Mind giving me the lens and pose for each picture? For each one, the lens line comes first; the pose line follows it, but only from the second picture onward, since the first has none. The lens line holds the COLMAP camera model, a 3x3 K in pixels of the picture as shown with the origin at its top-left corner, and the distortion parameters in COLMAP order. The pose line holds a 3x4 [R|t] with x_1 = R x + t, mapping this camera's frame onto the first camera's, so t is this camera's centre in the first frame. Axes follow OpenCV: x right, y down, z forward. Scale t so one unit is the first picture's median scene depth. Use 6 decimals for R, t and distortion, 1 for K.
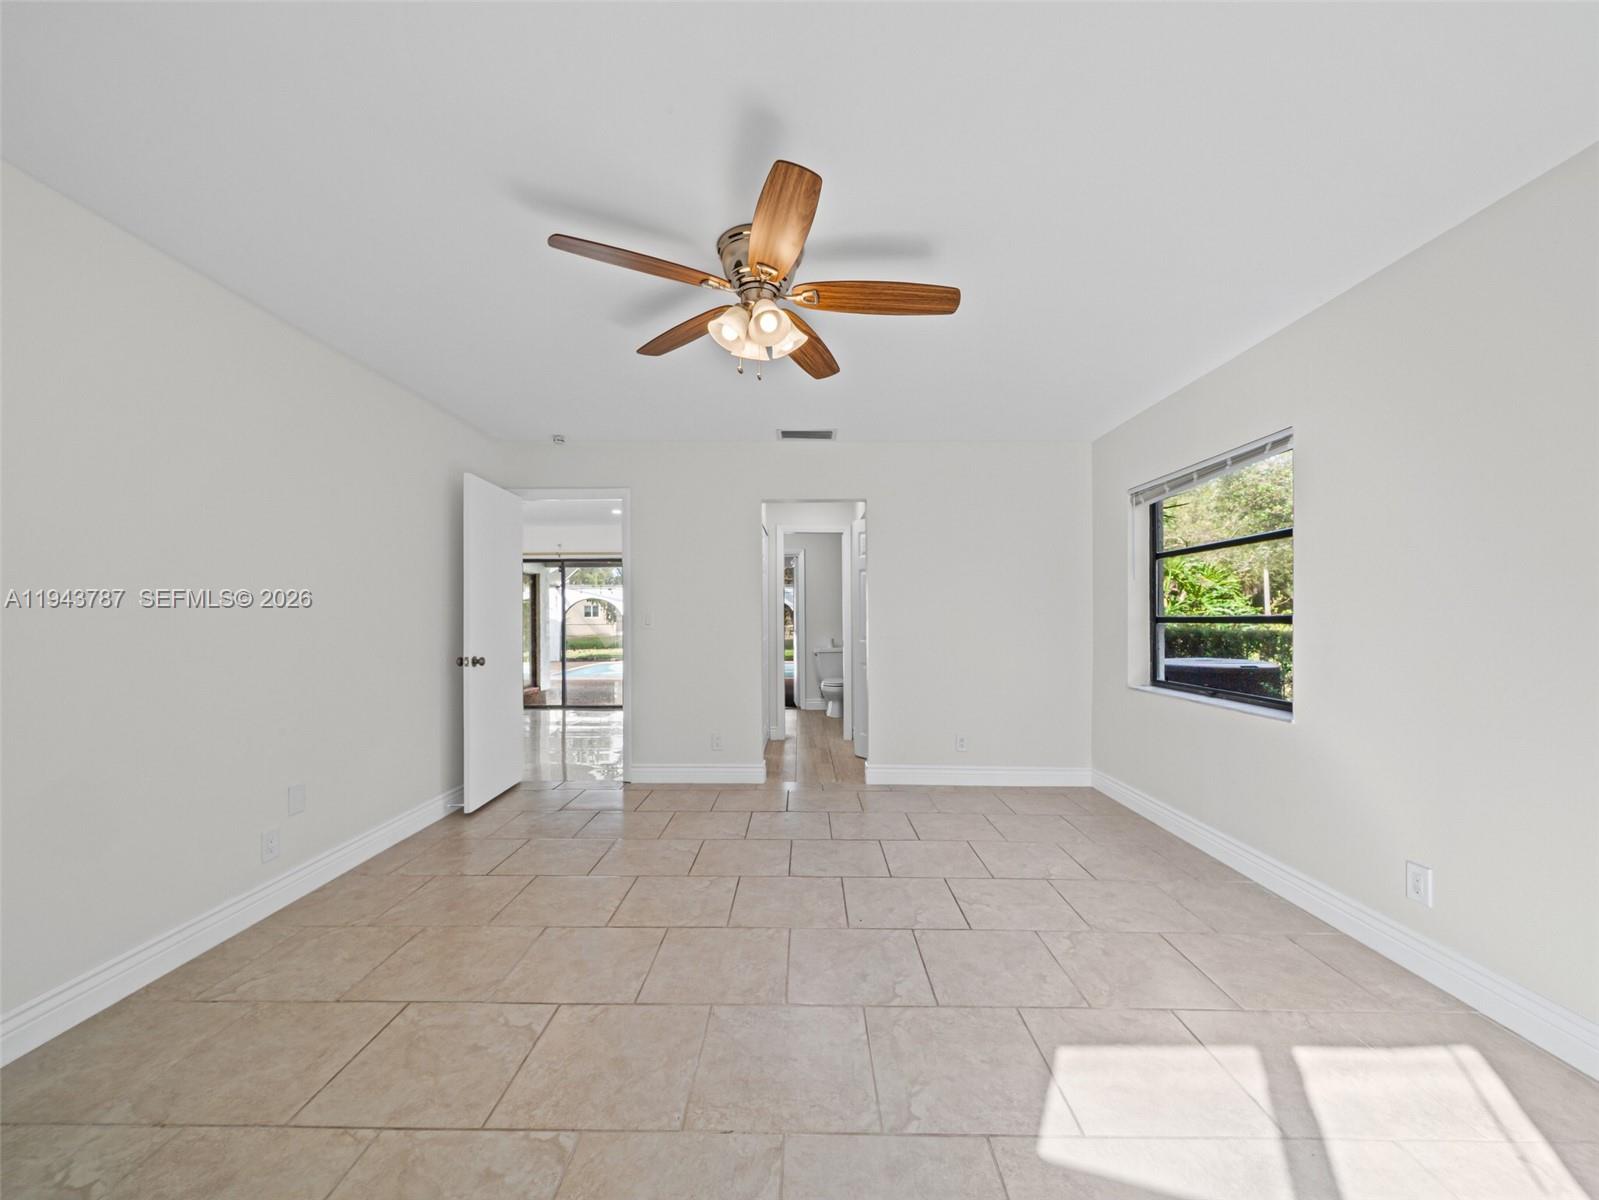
lens RADIAL K [[614.8, 0, 796.0], [0, 614.8, 608.4], [0, 0, 1]] dist [-0.006207, 0.000360]
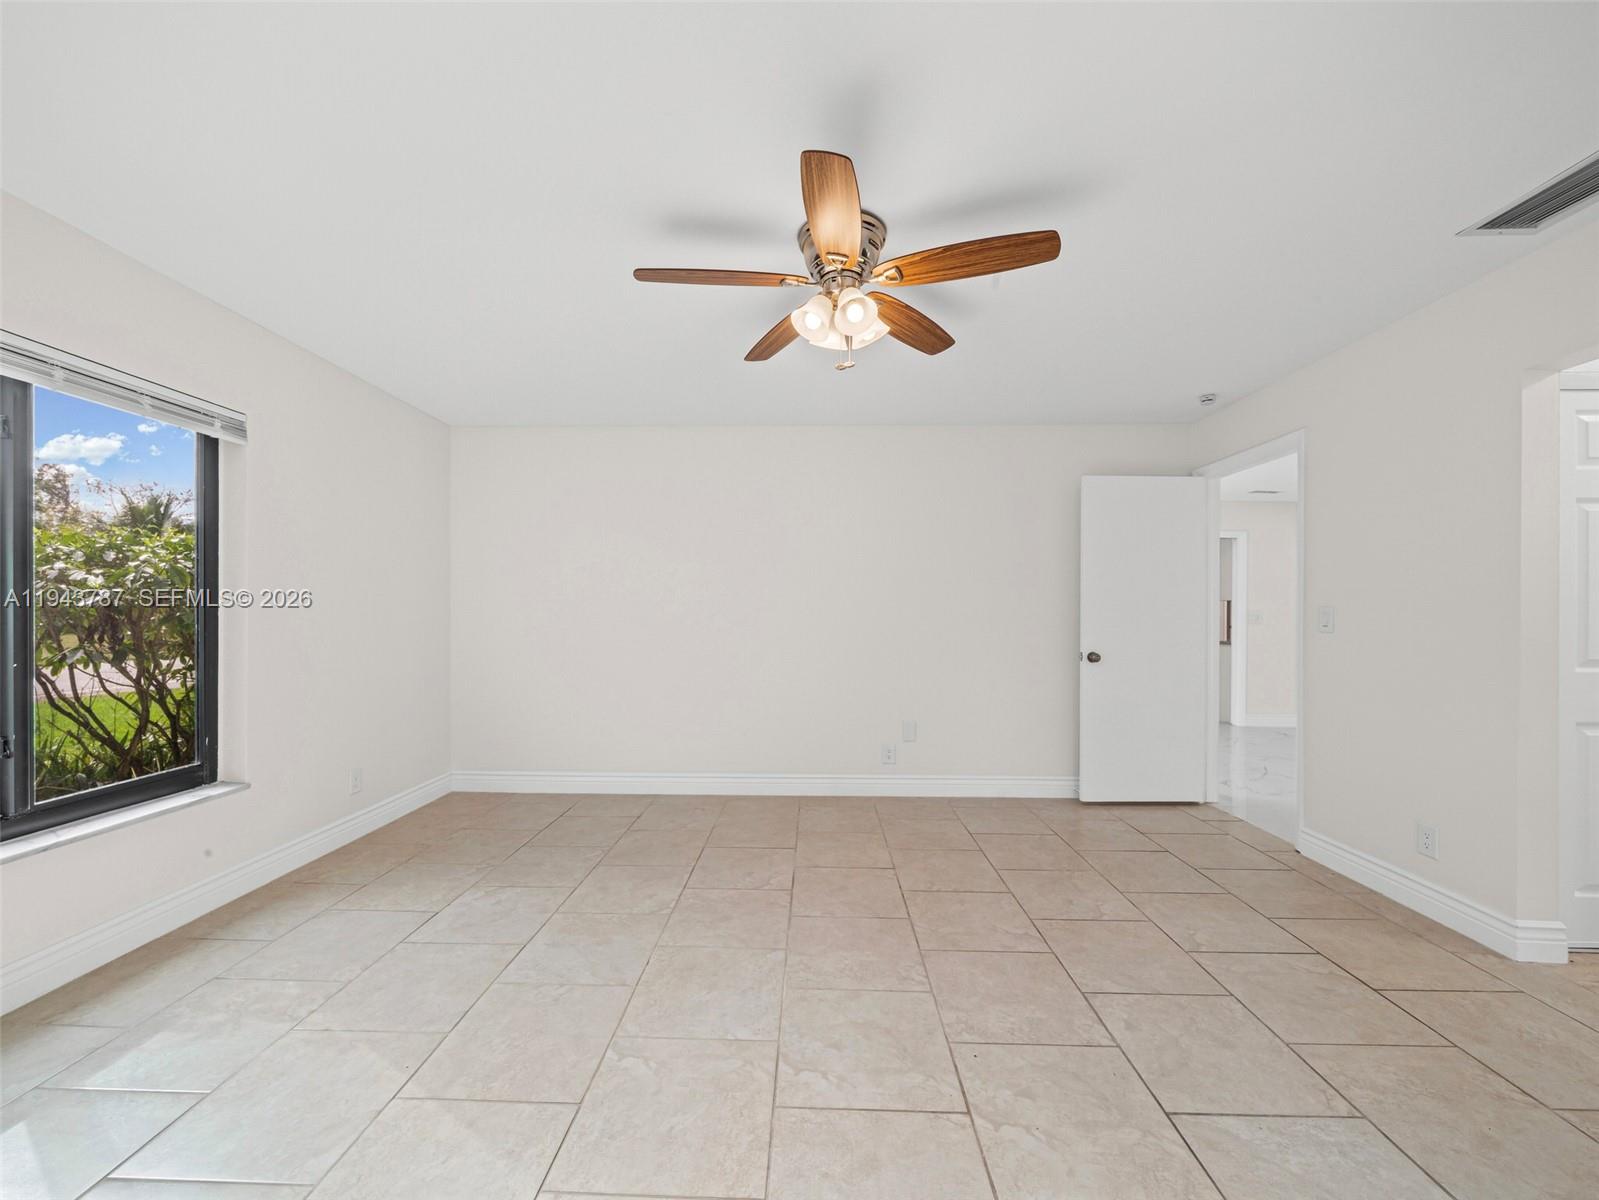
lens RADIAL K [[614.8, 0, 794.4], [0, 614.8, 608.2], [0, 0, 1]] dist [-0.006207, 0.000360]
pose [[-0.015702, -0.005735, -0.999860, 0.662835], [0.007094, 0.999958, -0.005847, 0.009860], [0.999852, -0.007185, -0.015661, 0.677033]]
